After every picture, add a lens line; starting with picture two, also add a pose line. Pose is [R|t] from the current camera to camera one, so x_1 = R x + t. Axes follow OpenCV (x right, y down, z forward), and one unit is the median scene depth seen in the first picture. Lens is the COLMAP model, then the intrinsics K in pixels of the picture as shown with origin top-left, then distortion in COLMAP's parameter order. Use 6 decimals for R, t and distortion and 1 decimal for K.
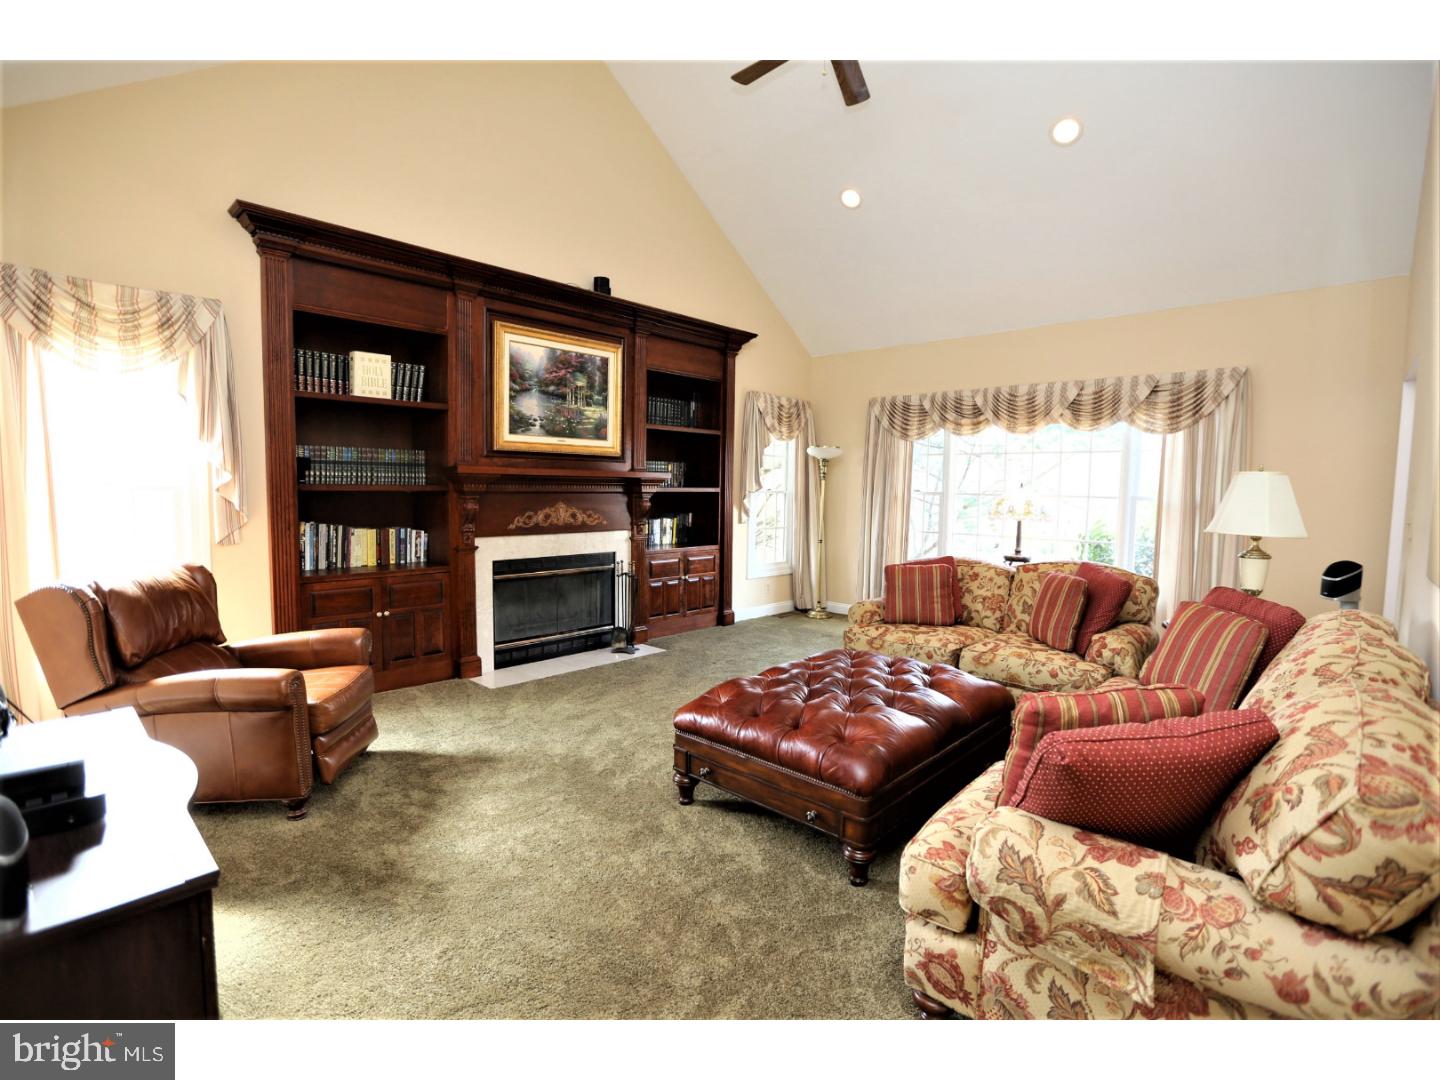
lens RADIAL K [[664.4, 0, 724.1], [0, 664.4, 535.4], [0, 0, 1]] dist [-0.052340, 0.025403]
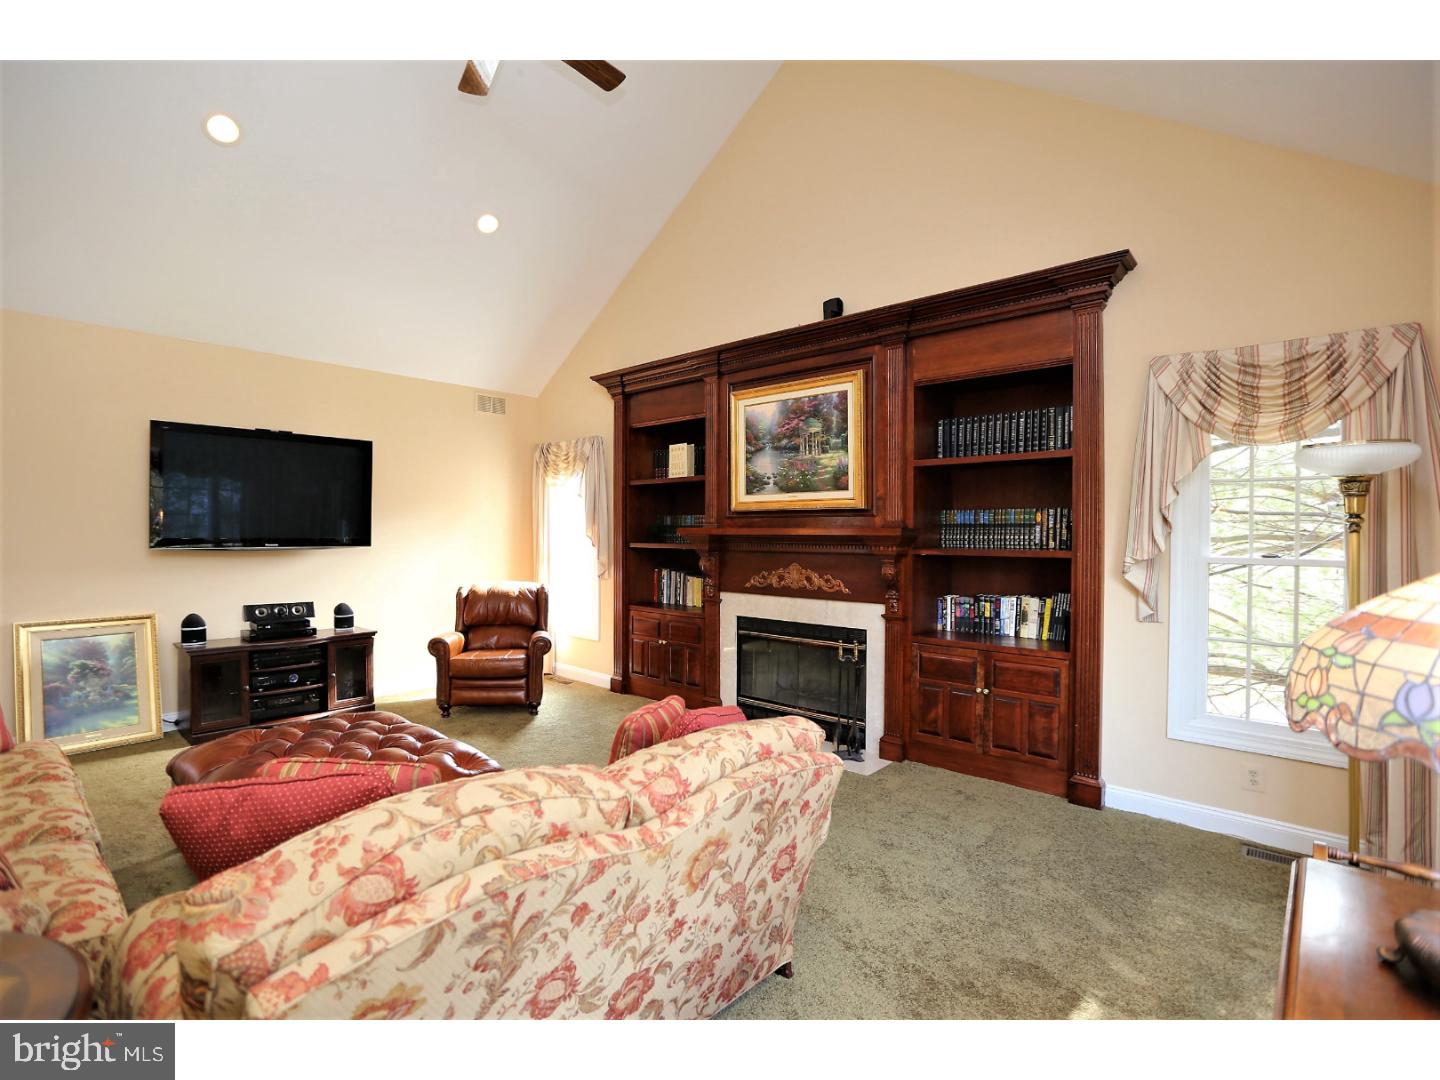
lens RADIAL K [[691.6, 0, 716.3], [0, 691.6, 535.8], [0, 0, 1]] dist [-0.058930, 0.025365]
pose [[0.031585, -0.007307, -0.999474, 0.712784], [-0.074194, 0.997197, -0.009635, -0.071780], [0.996744, 0.074459, 0.030954, 0.872548]]
